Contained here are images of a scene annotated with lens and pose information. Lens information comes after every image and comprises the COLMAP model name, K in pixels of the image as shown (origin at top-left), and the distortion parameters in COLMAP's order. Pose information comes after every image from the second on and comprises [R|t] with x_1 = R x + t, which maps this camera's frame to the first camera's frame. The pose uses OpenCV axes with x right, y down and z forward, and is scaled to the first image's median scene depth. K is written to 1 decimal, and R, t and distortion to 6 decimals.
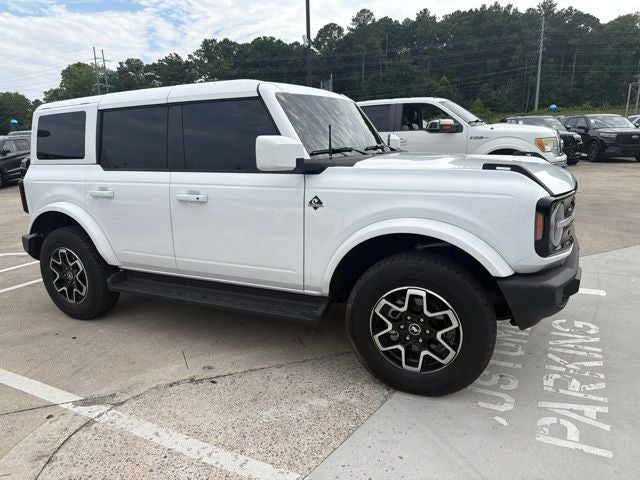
lens RADIAL K [[455.4, 0, 320.0], [0, 455.4, 240.0], [0, 0, 1]] dist [0.001609, -0.009470]
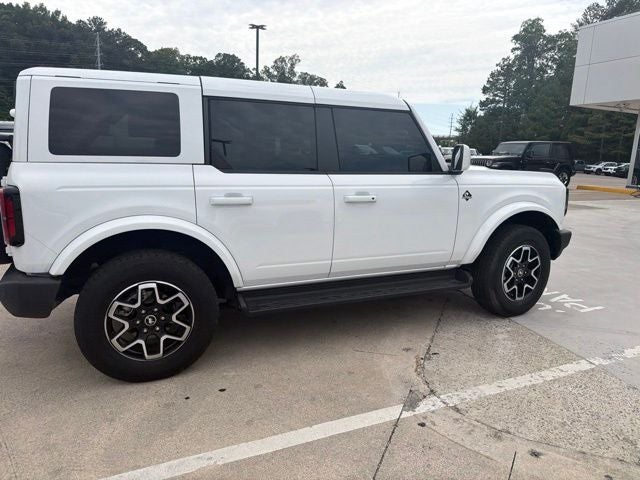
lens RADIAL K [[454.1, 0, 319.7], [0, 454.1, 236.0], [0, 0, 1]] dist [0.002716, -0.010382]
pose [[0.623136, -0.097736, 0.775983, -0.975269], [0.124785, 0.991876, 0.024723, -0.038397], [-0.772095, 0.081425, 0.630270, 0.361225]]
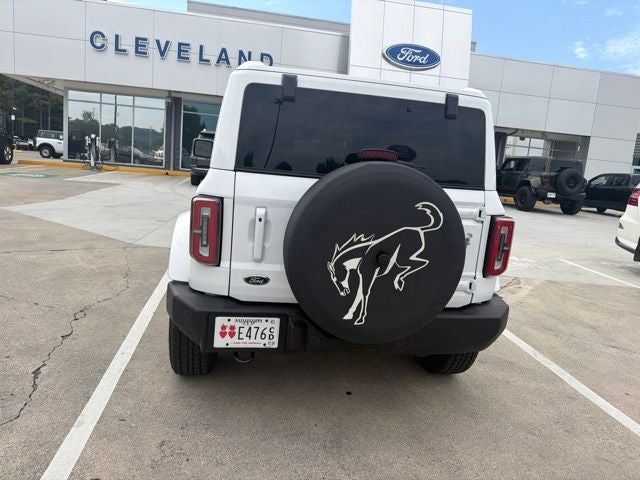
lens RADIAL K [[464.6, 0, 321.0], [0, 464.6, 225.2], [0, 0, 1]] dist [0.007598, -0.006106]
pose [[-0.616069, -0.136049, 0.775854, -1.107554], [0.107691, 0.961175, 0.254057, -0.343396], [-0.780296, 0.240069, -0.577499, 1.744854]]
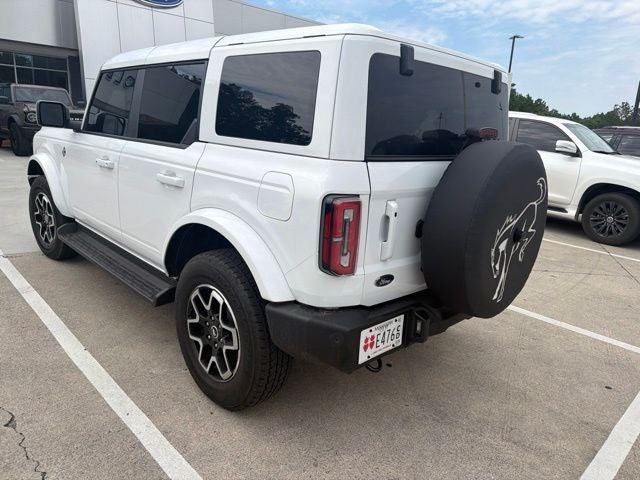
lens RADIAL K [[461.8, 0, 329.4], [0, 461.8, 239.6], [0, 0, 1]] dist [0.032554, -0.040387]
pose [[-0.953820, -0.095428, 0.284818, -0.669933], [0.038368, 0.901722, 0.430611, -0.412545], [-0.297919, 0.421654, -0.856419, 1.950083]]
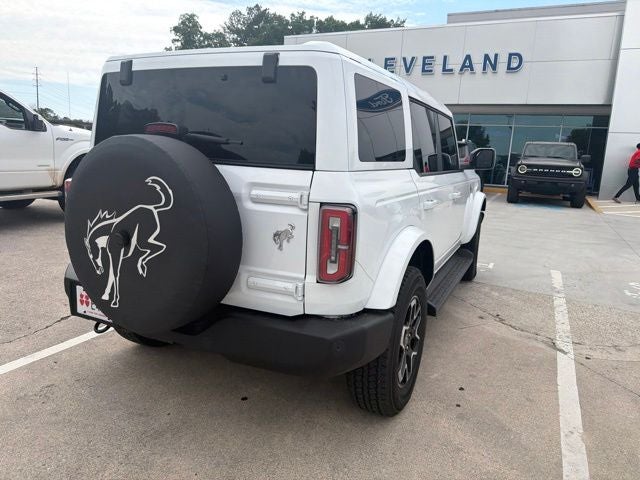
lens RADIAL K [[460.5, 0, 319.4], [0, 460.5, 231.0], [0, 0, 1]] dist [0.007272, -0.011332]
pose [[-0.045130, -0.140394, 0.989067, -1.240508], [0.172161, 0.974169, 0.146135, -0.201873], [-0.984035, 0.176873, -0.019794, 1.173624]]
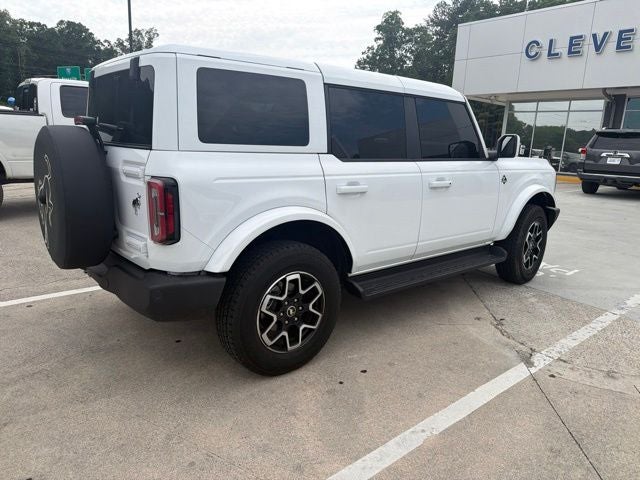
lens RADIAL K [[458.0, 0, 316.9], [0, 458.0, 235.4], [0, 0, 1]] dist [0.000888, -0.007459]
pose [[0.379344, -0.148273, 0.913298, -1.227836], [0.152404, 0.983607, 0.096385, -0.104852], [-0.912618, 0.102627, 0.395723, 0.713494]]
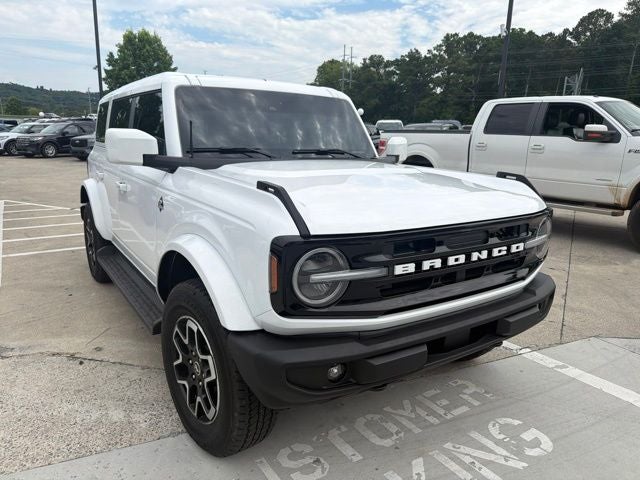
lens RADIAL K [[456.7, 0, 319.0], [0, 456.7, 238.7], [0, 0, 1]] dist [-0.004058, -0.005274]
pose [[0.880159, 0.158434, -0.447457, 0.506670], [-0.155497, 0.986875, 0.043564, -0.075264], [0.448486, 0.031235, 0.893244, 0.229926]]
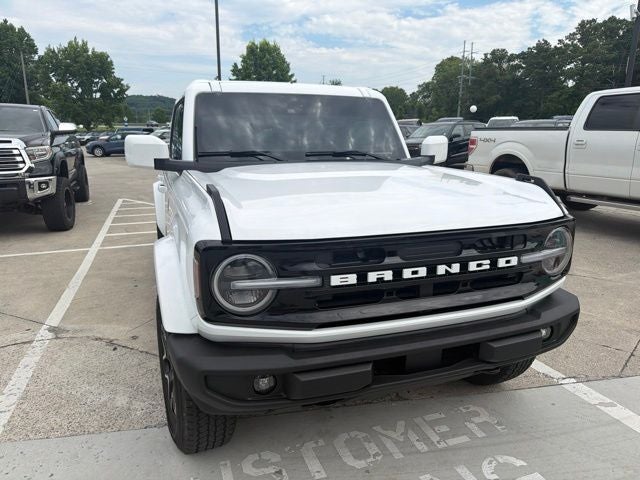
lens RADIAL K [[455.7, 0, 319.3], [0, 455.7, 234.4], [0, 0, 1]] dist [-0.001339, -0.006851]
pose [[0.739944, 0.177599, -0.648800, 0.636161], [-0.171902, 0.982415, 0.072870, -0.108233], [0.650333, 0.057610, 0.757462, 0.342181]]
